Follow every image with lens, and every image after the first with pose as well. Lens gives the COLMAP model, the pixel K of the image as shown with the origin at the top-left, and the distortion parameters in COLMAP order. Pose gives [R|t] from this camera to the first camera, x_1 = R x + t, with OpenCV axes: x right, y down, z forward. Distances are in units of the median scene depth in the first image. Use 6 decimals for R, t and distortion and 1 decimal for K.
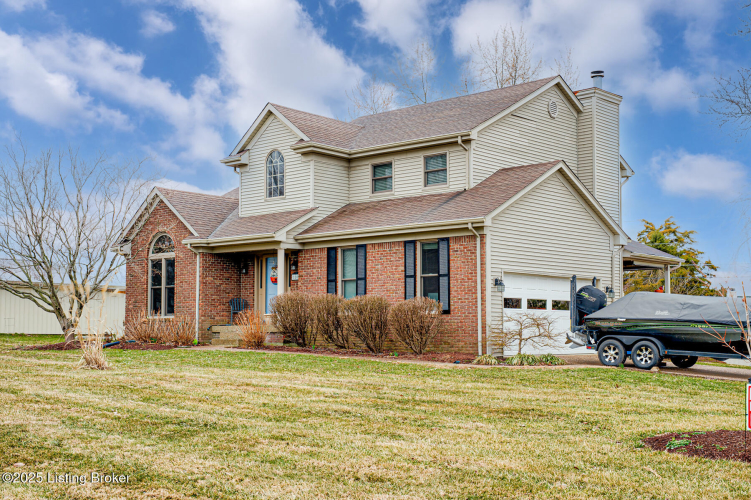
lens RADIAL K [[983.1, 0, 375.6], [0, 983.1, 249.4], [0, 0, 1]] dist [-0.022518, 0.000000]
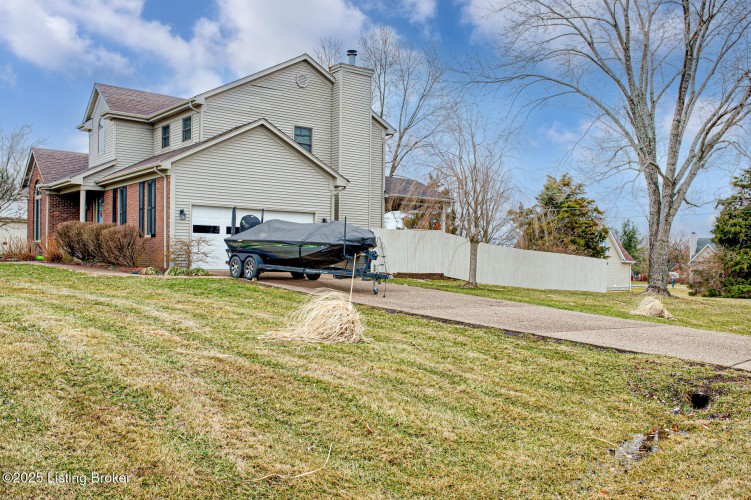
lens RADIAL K [[688.5, 0, 375.2], [0, 688.5, 253.2], [0, 0, 1]] dist [0.001437, 0.000000]
pose [[0.986224, 0.009511, -0.165143, 0.467737], [0.001767, 0.997683, 0.068014, 0.022833], [0.165408, -0.067369, 0.983922, 0.128531]]
